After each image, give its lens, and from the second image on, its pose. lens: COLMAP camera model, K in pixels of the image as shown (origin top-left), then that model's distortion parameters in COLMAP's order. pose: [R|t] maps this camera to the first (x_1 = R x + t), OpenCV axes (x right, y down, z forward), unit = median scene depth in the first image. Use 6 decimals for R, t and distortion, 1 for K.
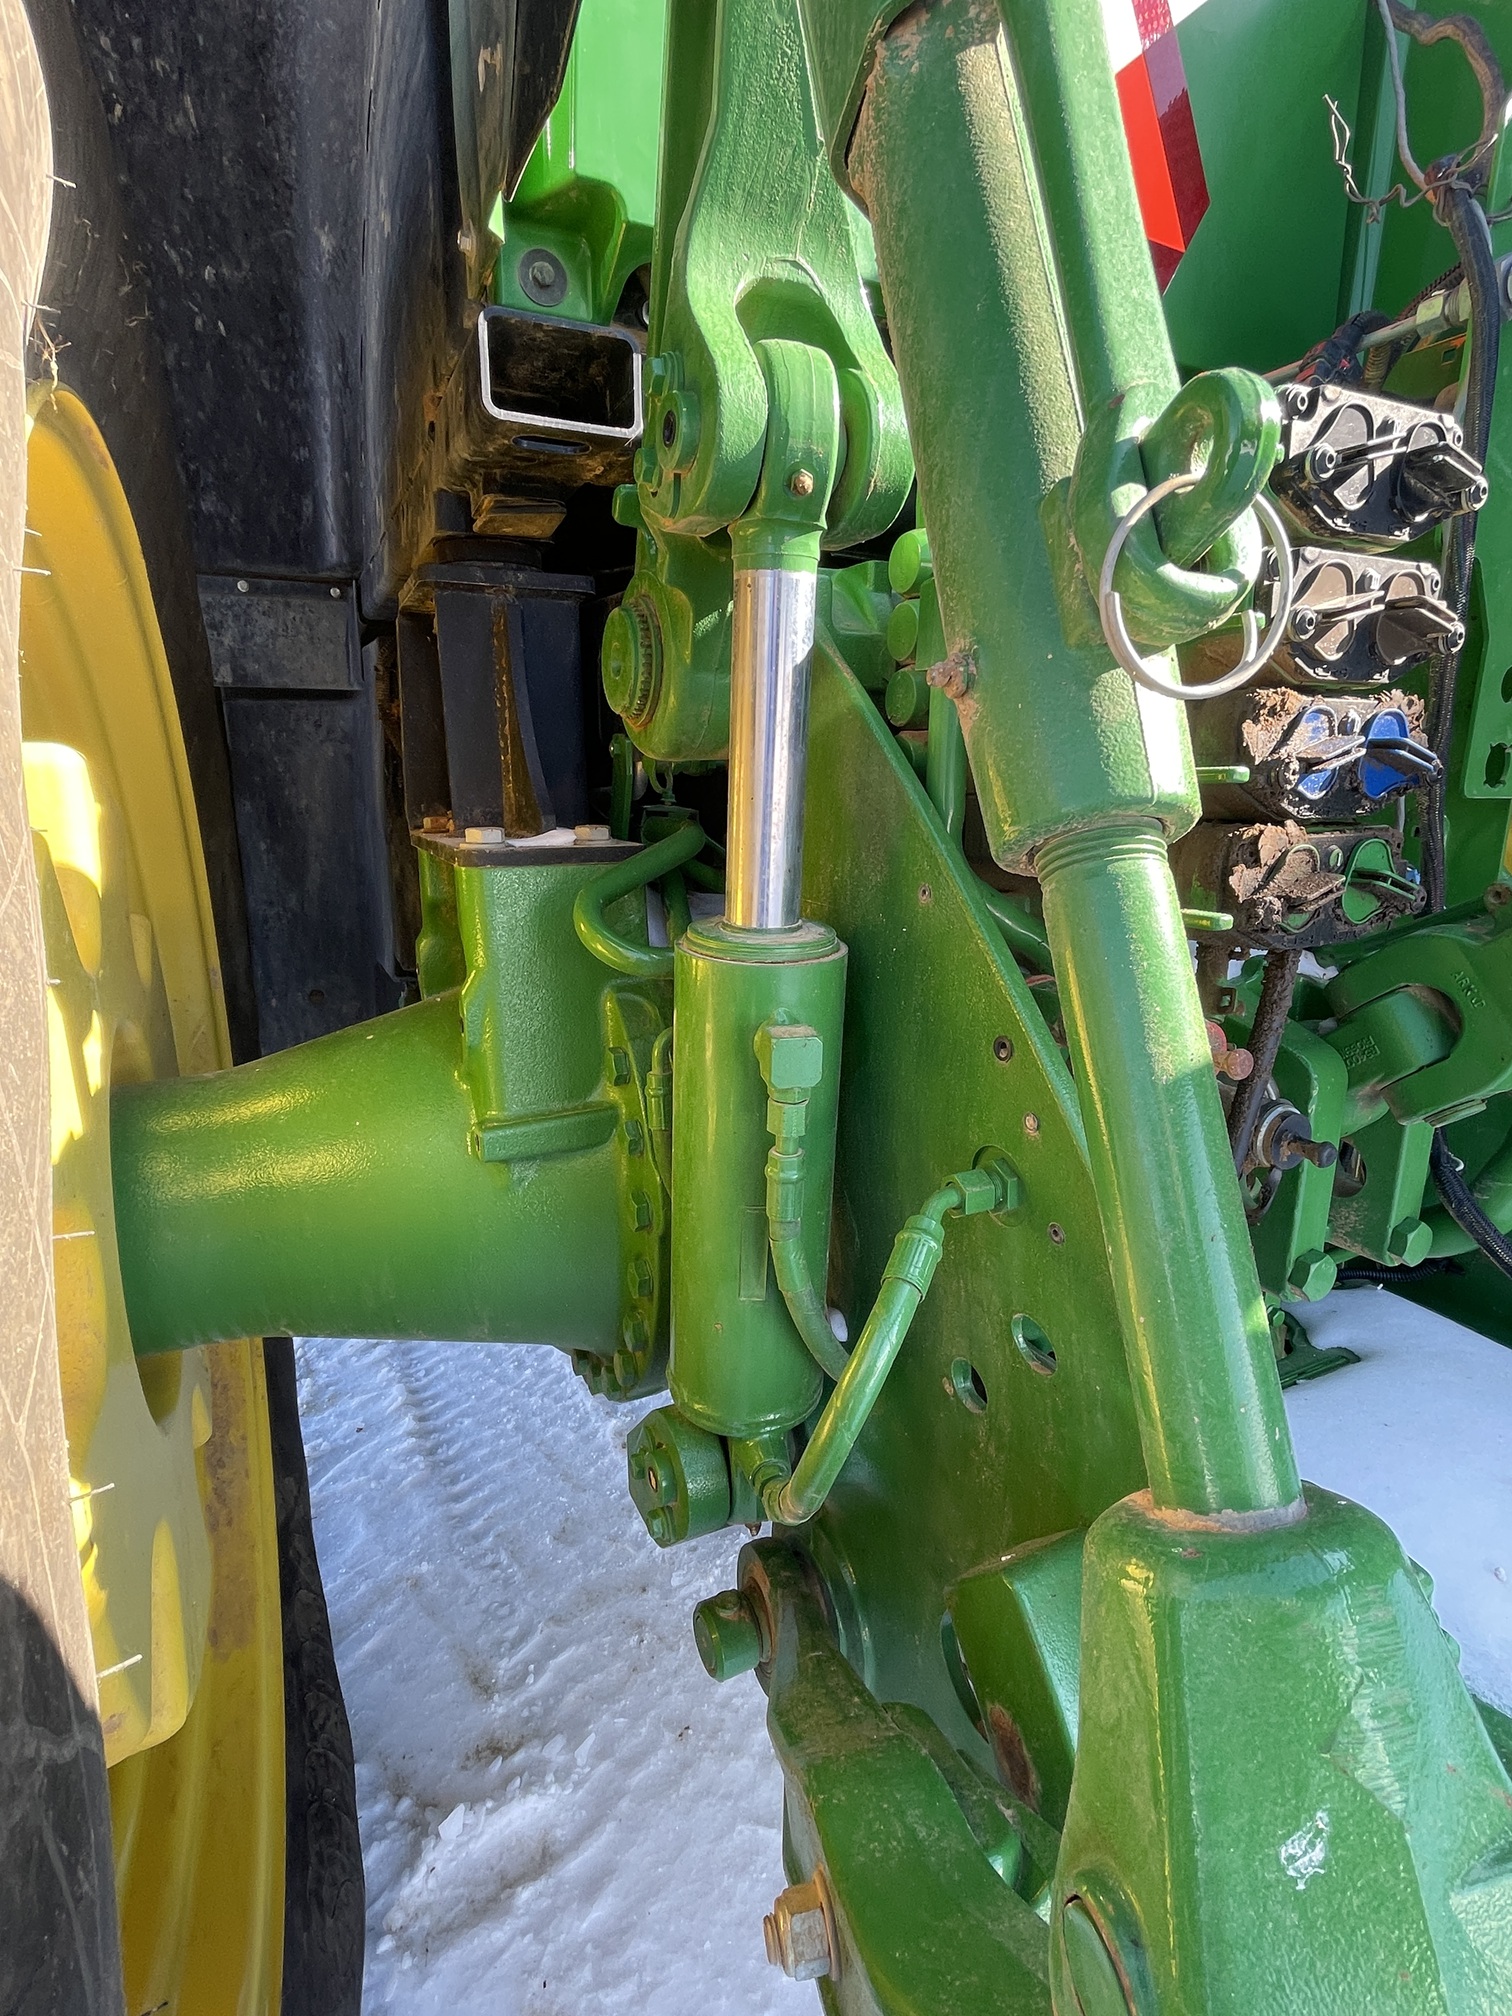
lens RADIAL K [[967.4, 0, 757.4], [0, 967.4, 998.0], [0, 0, 1]] dist [-0.006409, 0.002316]
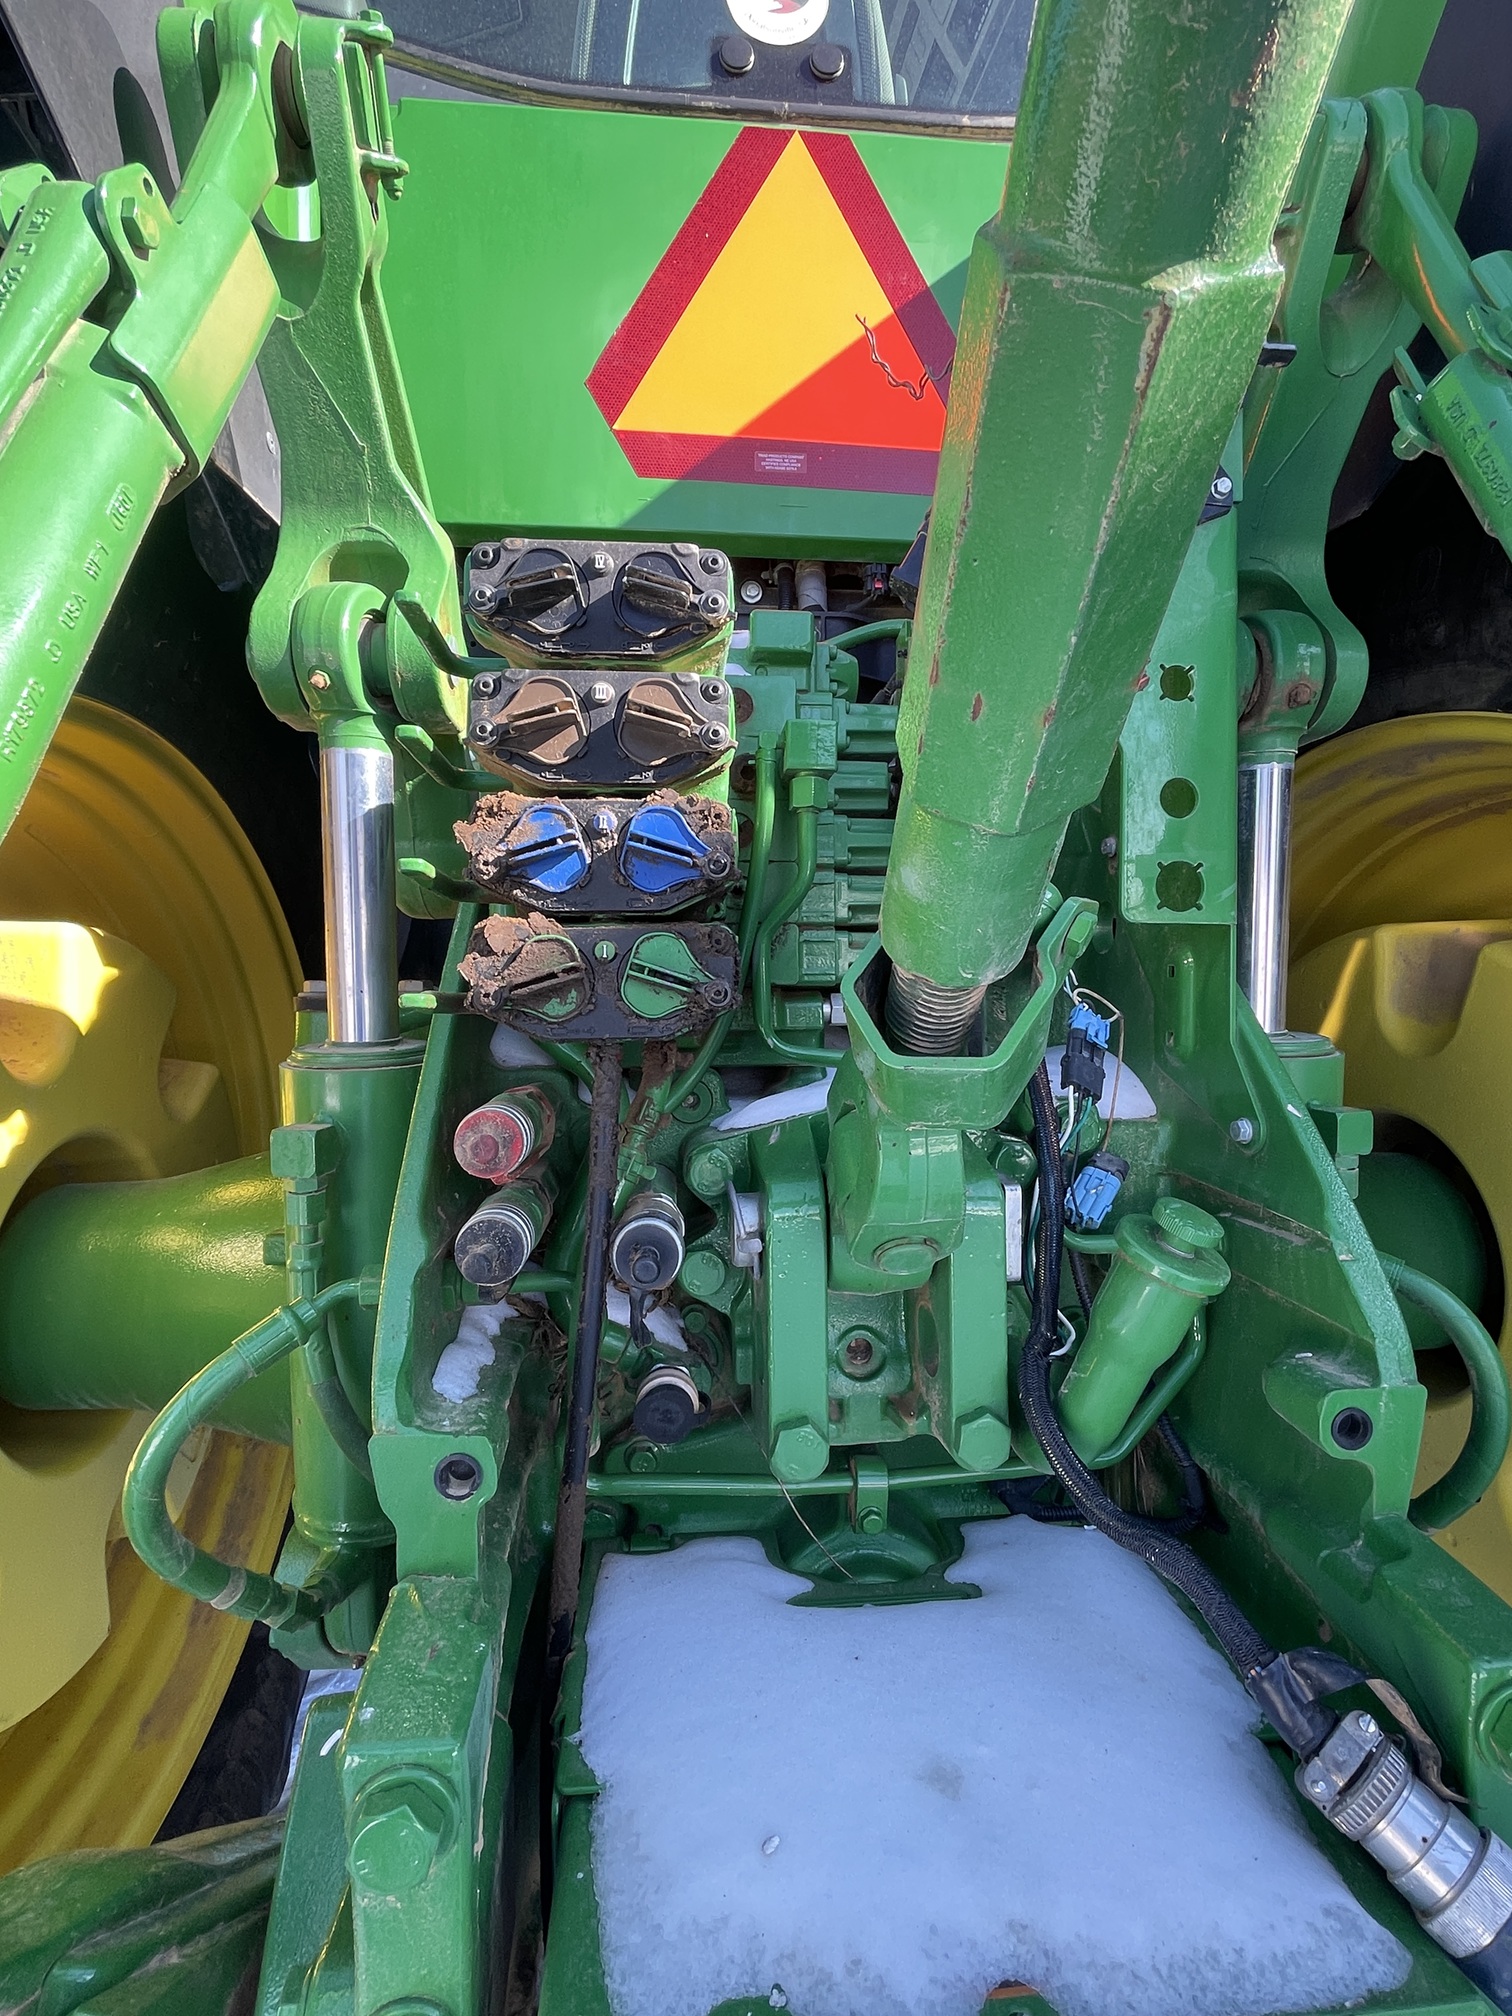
lens RADIAL K [[967.4, 0, 754.9], [0, 967.4, 1005.3], [0, 0, 1]] dist [-0.006409, 0.002316]
pose [[0.930236, -0.001630, -0.366957, 1.126448], [-0.076683, 0.977050, -0.198730, 0.101276], [0.358860, 0.213005, 0.908762, 0.152045]]
